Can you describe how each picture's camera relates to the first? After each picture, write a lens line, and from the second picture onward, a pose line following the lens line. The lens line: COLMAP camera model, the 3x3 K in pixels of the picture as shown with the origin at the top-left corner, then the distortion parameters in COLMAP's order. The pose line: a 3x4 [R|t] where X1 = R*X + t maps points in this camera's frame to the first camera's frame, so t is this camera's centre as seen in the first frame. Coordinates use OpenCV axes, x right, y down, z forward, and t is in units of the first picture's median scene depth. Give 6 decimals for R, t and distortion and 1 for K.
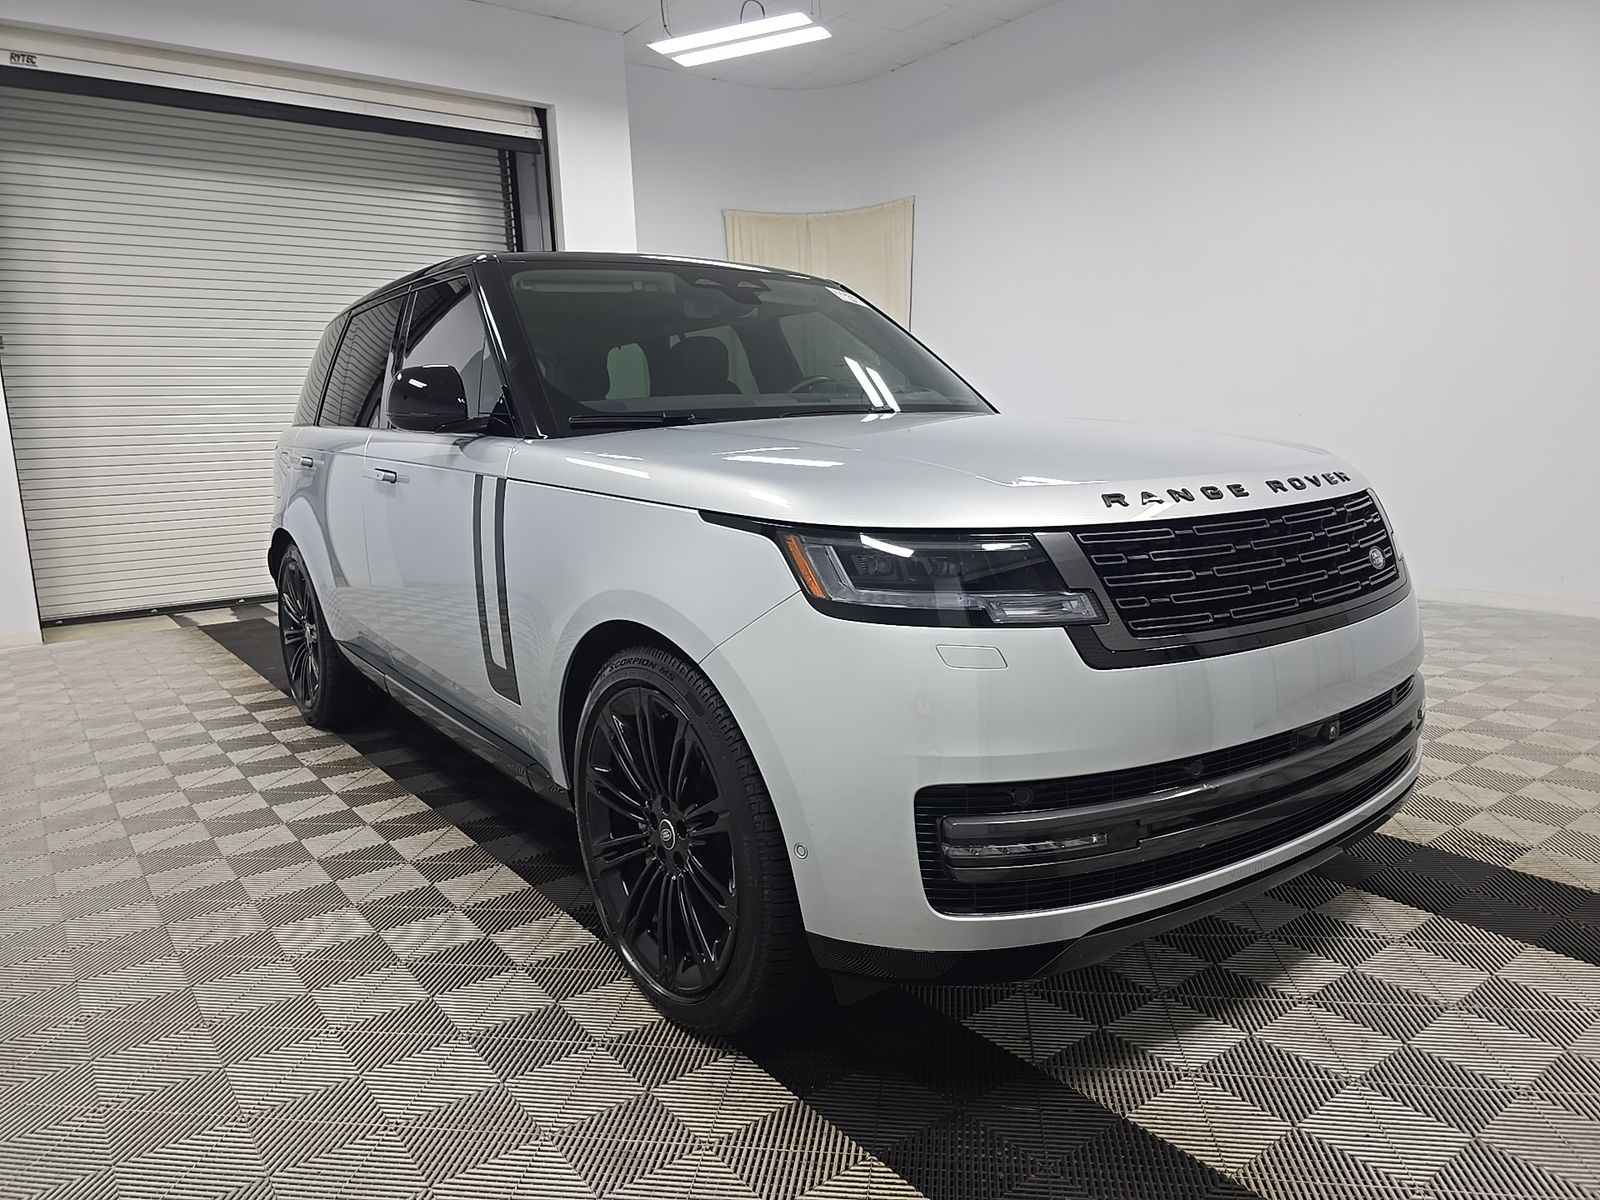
lens RADIAL K [[1058.9, 0, 800.0], [0, 1058.9, 600.0], [0, 0, 1]] dist [0.116460, -0.101666]
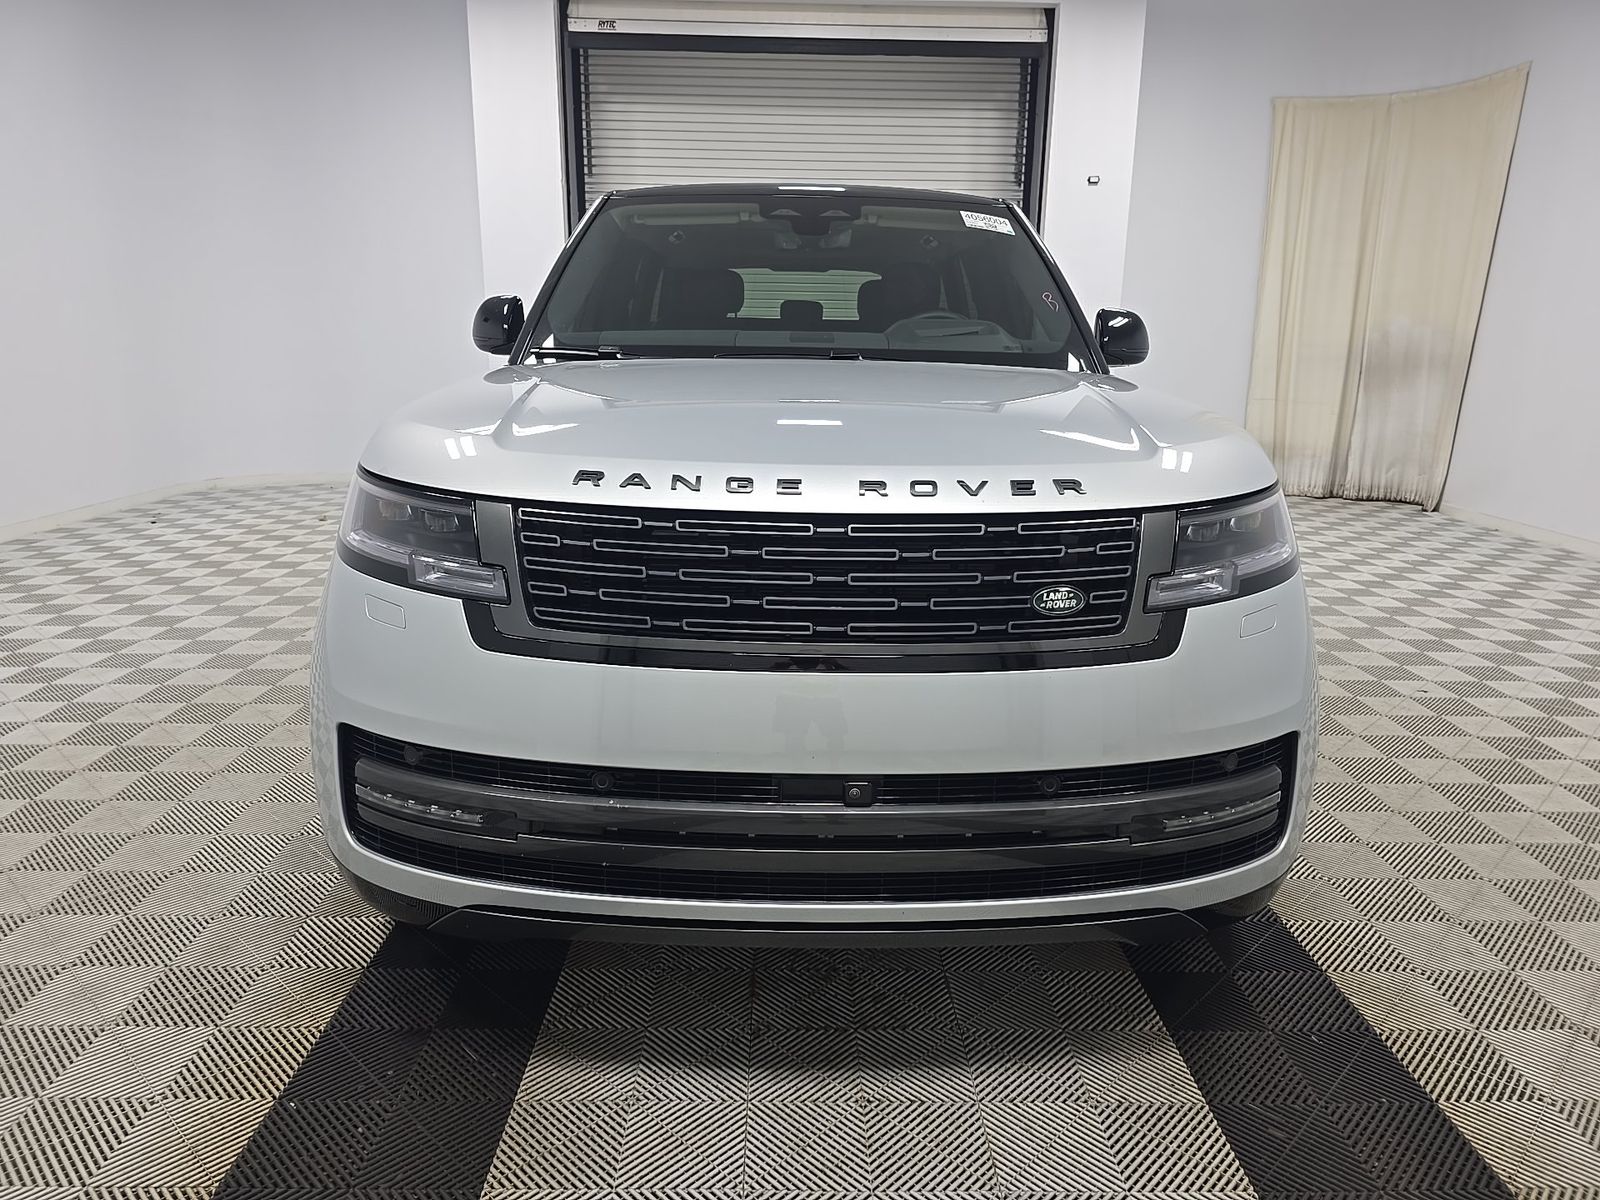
lens RADIAL K [[1100.0, 0, 830.1], [0, 1100.0, 617.6], [0, 0, 1]] dist [0.006703, 0.000812]
pose [[0.810277, 0.188275, -0.554981, 0.628261], [-0.137425, 0.981627, 0.132371, -0.080531], [0.569707, -0.030989, 0.821263, 0.209129]]
